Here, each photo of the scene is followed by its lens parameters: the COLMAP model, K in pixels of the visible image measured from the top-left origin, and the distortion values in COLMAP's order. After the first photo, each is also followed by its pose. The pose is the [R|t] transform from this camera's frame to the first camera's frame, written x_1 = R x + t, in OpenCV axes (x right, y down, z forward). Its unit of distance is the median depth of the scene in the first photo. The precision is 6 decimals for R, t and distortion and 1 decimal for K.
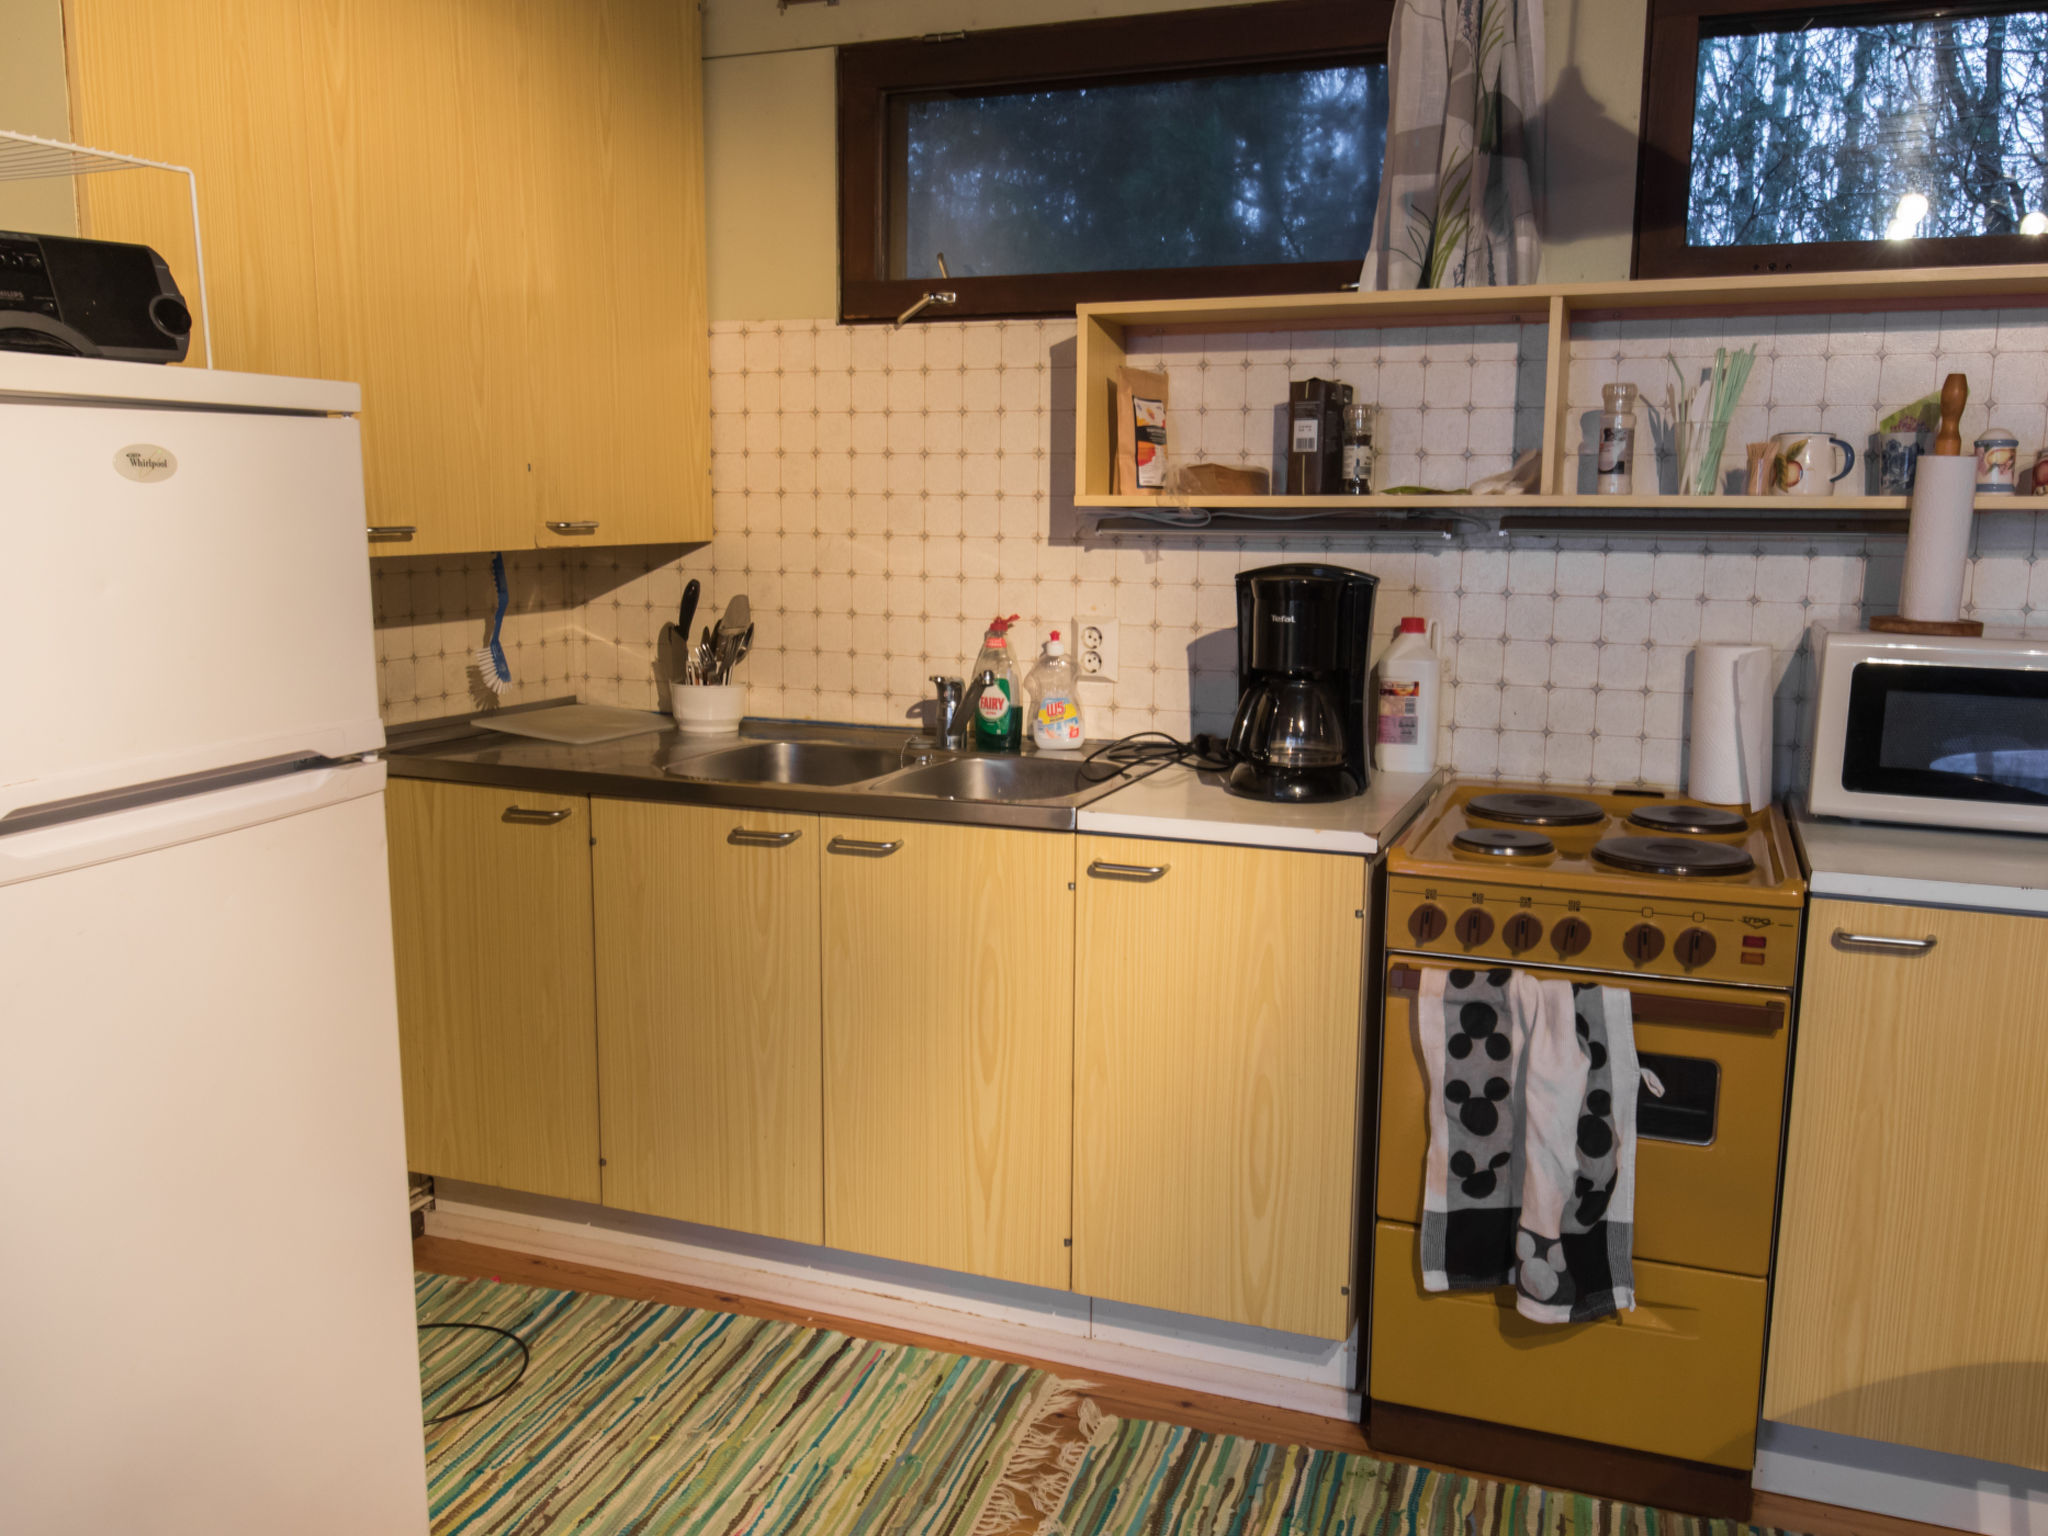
lens RADIAL K [[1694.8, 0, 1051.7], [0, 1694.8, 777.0], [0, 0, 1]] dist [0.000881, -0.000194]
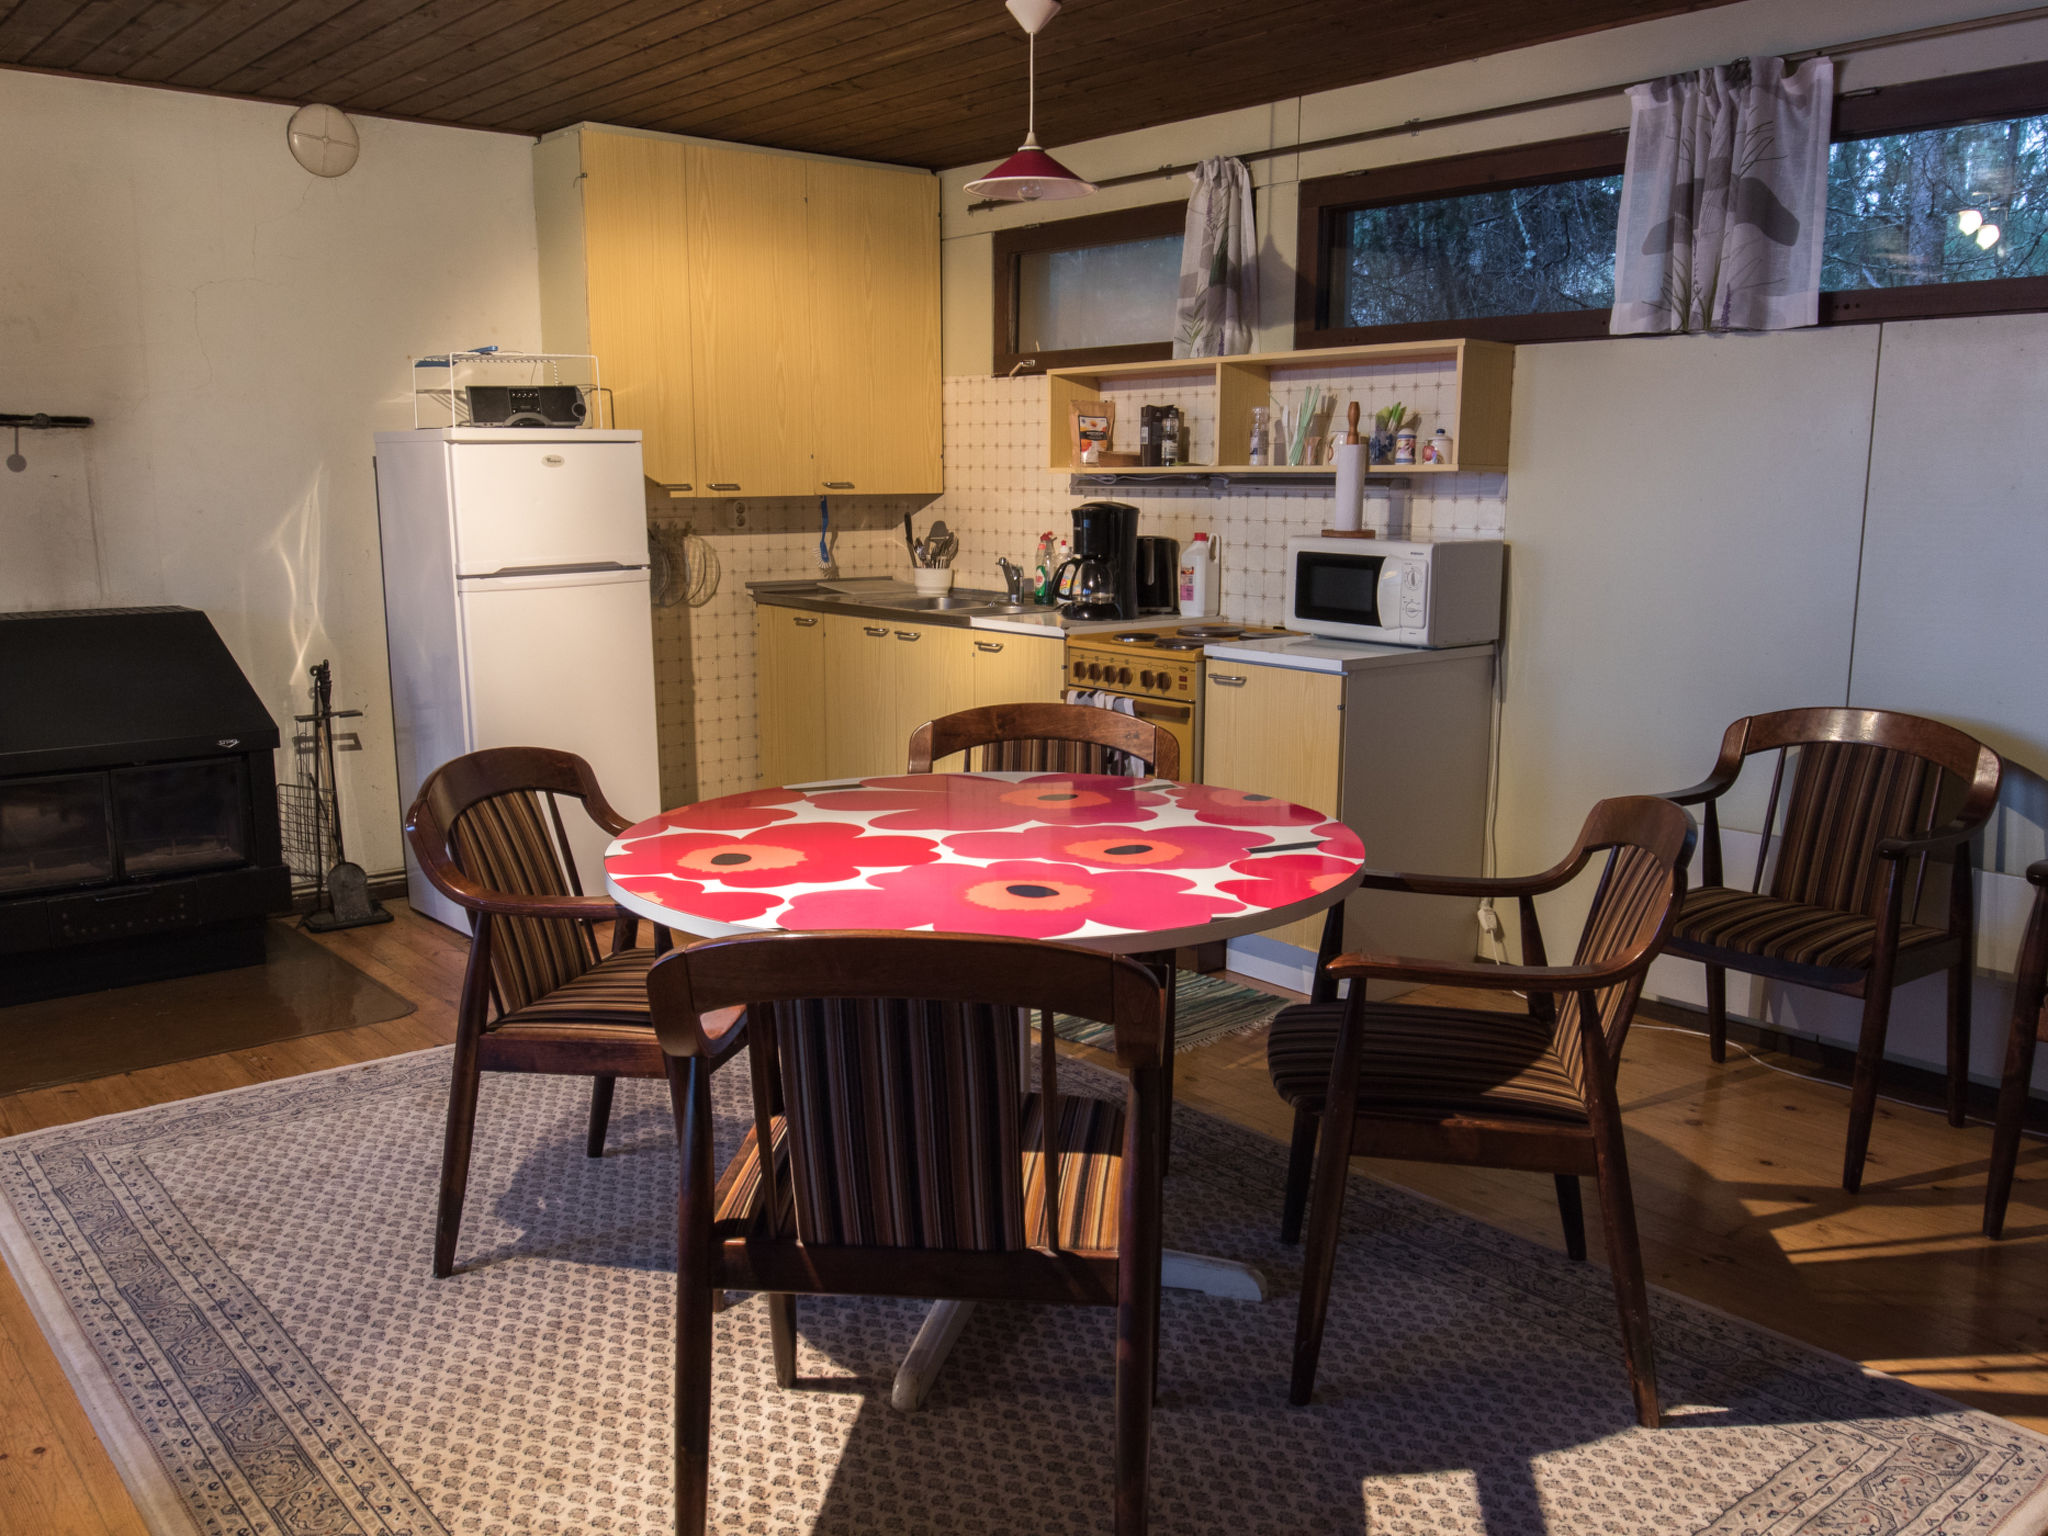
lens RADIAL K [[1694.8, 0, 1051.7], [0, 1694.8, 777.0], [0, 0, 1]] dist [0.000881, -0.000194]
pose [[0.879002, 0.079044, -0.470220, 0.985906], [-0.070766, 0.996869, 0.035288, 0.121063], [0.471537, 0.002257, 0.881844, -0.726902]]
